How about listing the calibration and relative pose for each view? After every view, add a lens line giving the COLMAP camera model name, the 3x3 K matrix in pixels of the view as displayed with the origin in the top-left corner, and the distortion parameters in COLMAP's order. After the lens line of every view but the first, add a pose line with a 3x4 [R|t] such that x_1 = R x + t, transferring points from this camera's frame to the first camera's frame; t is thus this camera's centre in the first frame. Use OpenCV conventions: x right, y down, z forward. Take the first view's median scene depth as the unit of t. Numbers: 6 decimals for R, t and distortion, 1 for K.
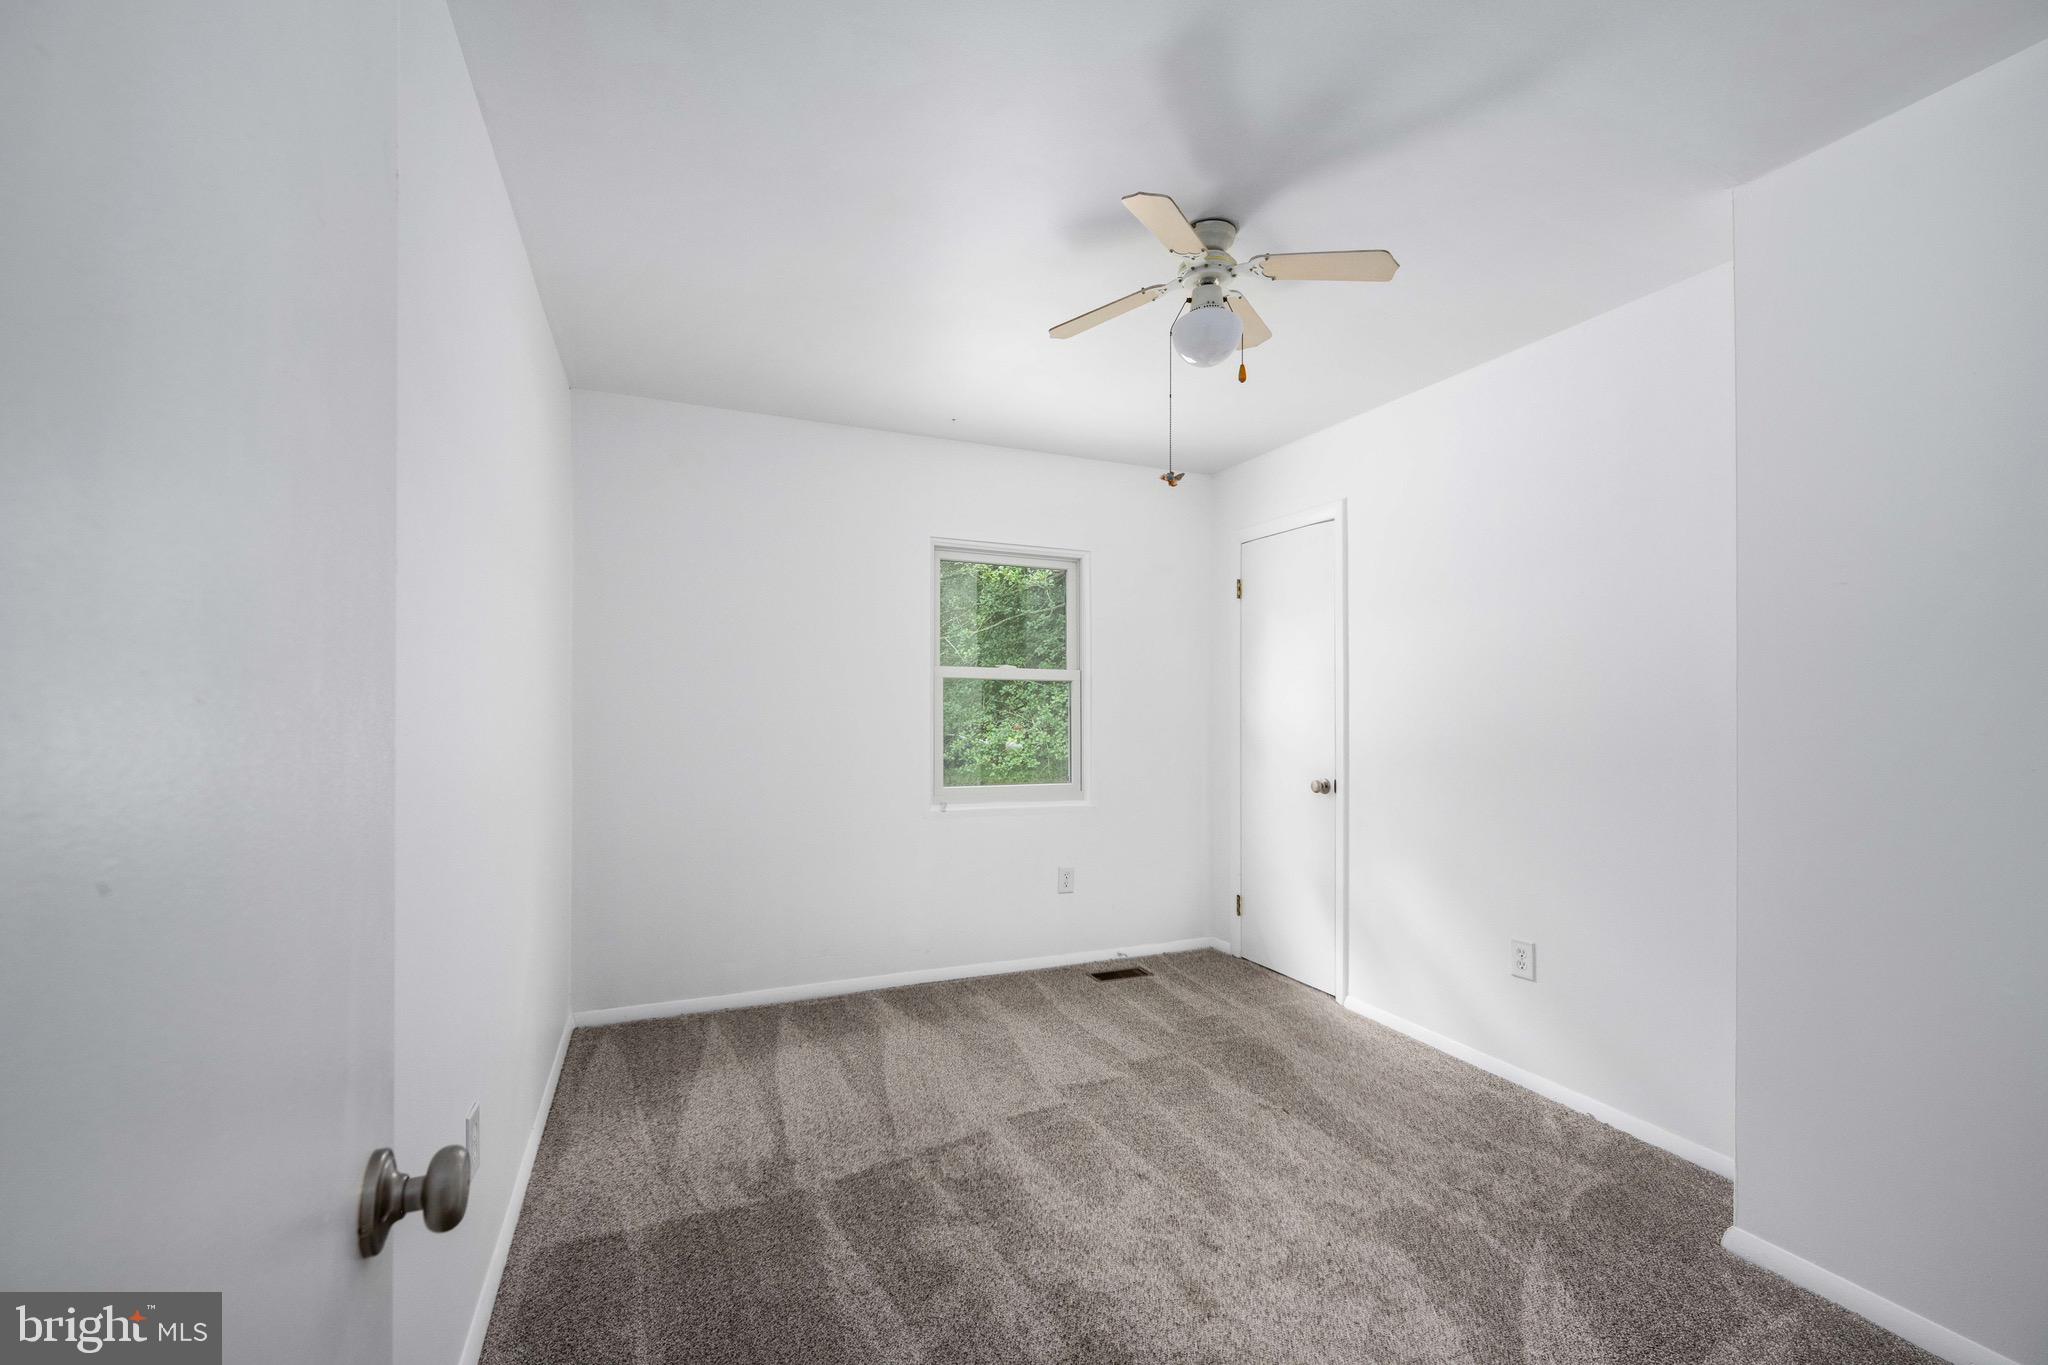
lens RADIAL K [[840.2, 0, 1005.5], [0, 840.2, 720.1], [0, 0, 1]] dist [-0.001145, 0.000746]
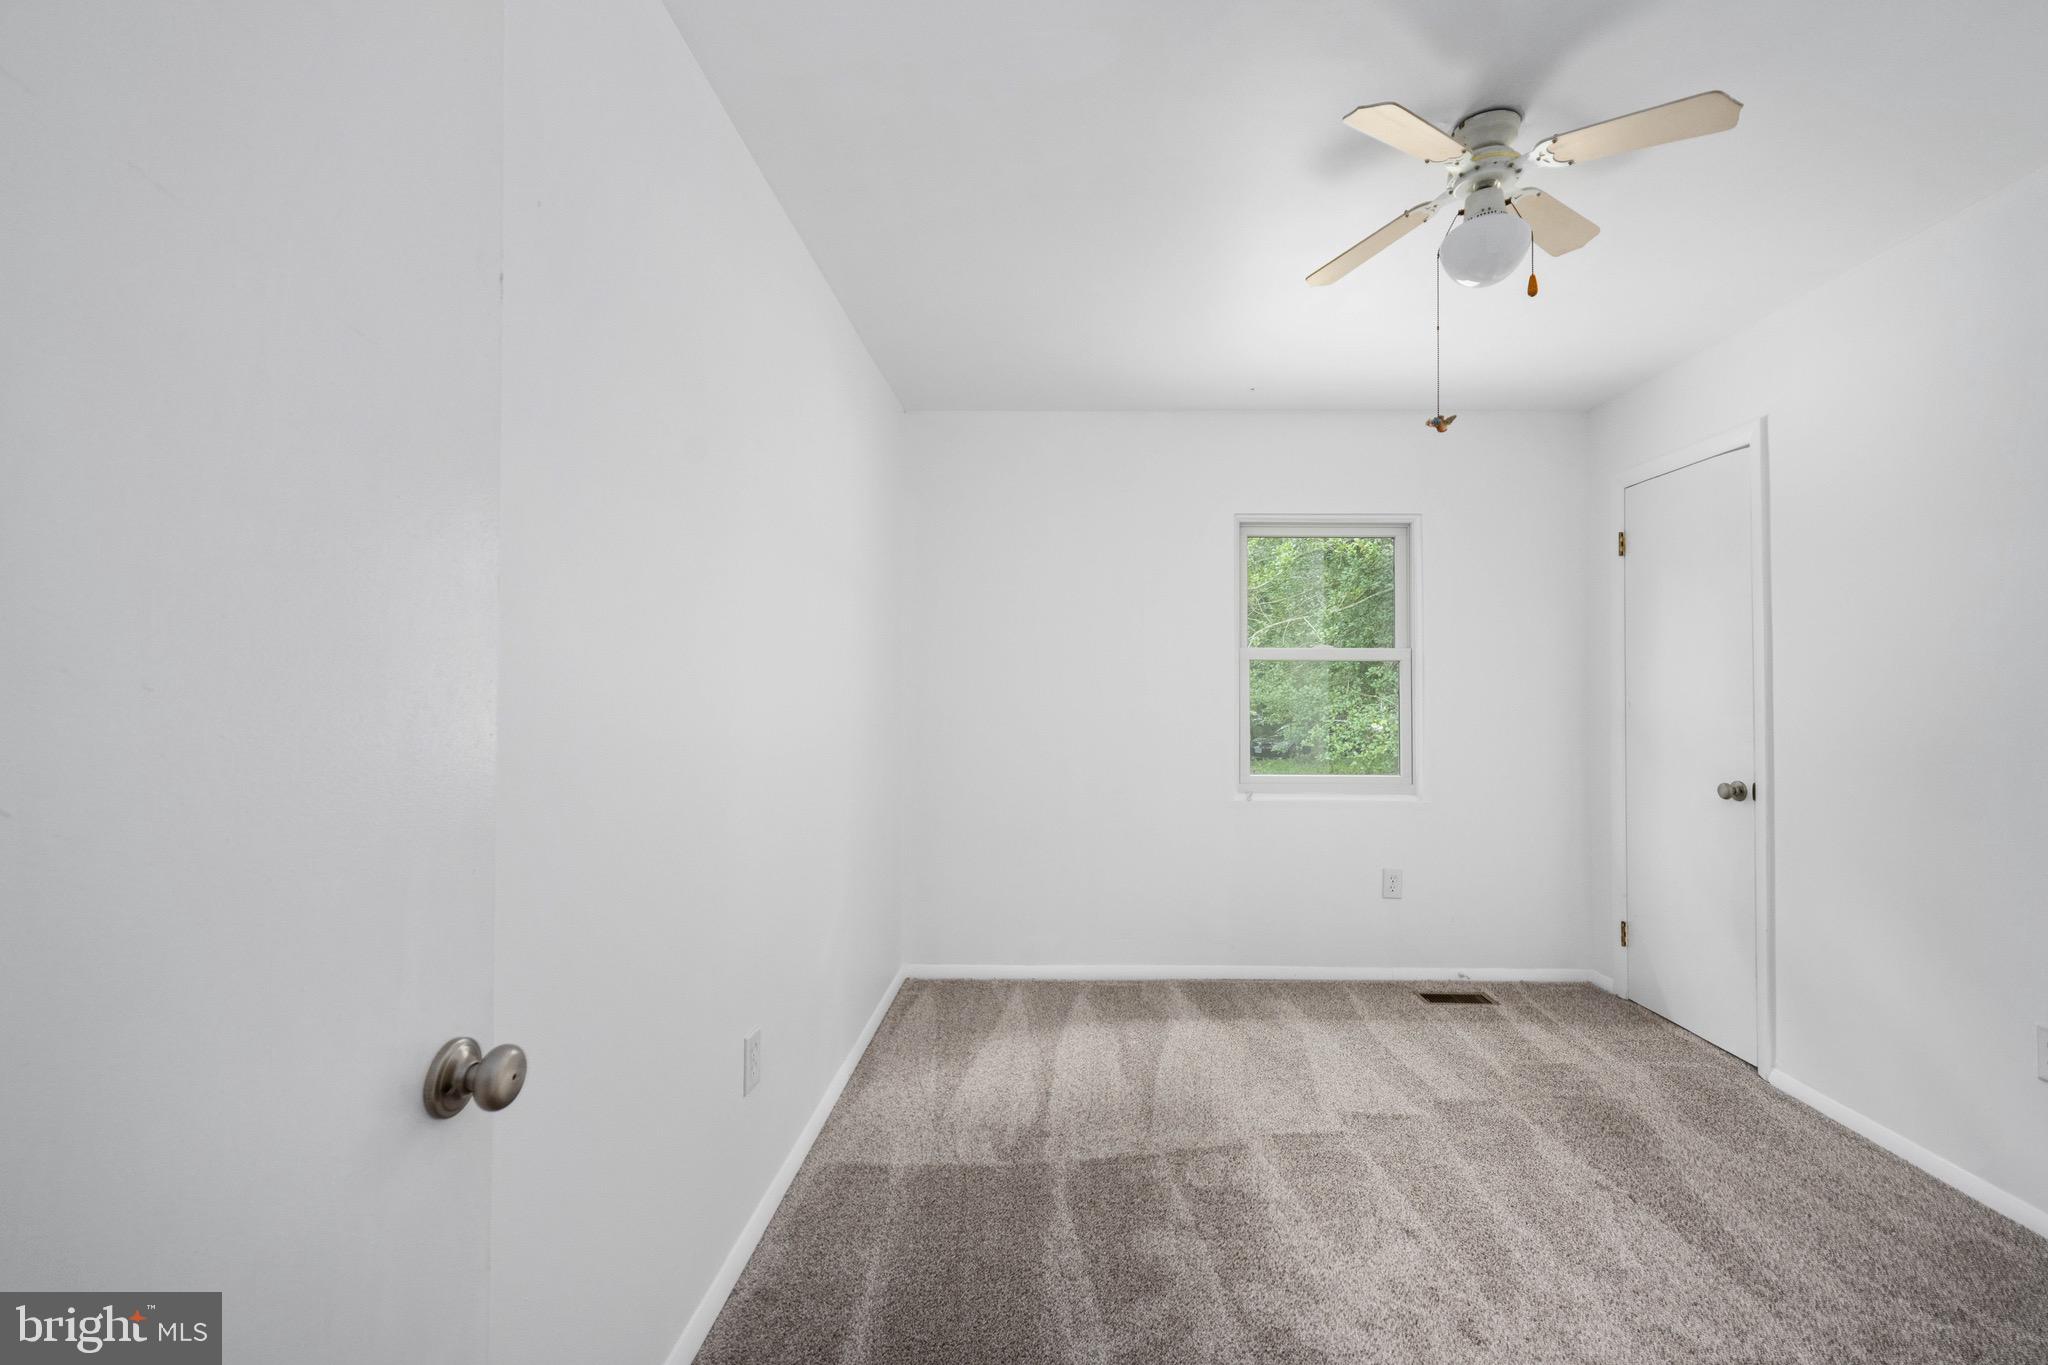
lens RADIAL K [[840.2, 0, 1009.8], [0, 840.2, 695.3], [0, 0, 1]] dist [-0.001145, 0.000746]
pose [[0.916177, -0.003555, -0.400757, 0.110200], [-0.000940, 0.999939, -0.011019, 0.000046], [0.400772, 0.010472, 0.916118, 0.031927]]
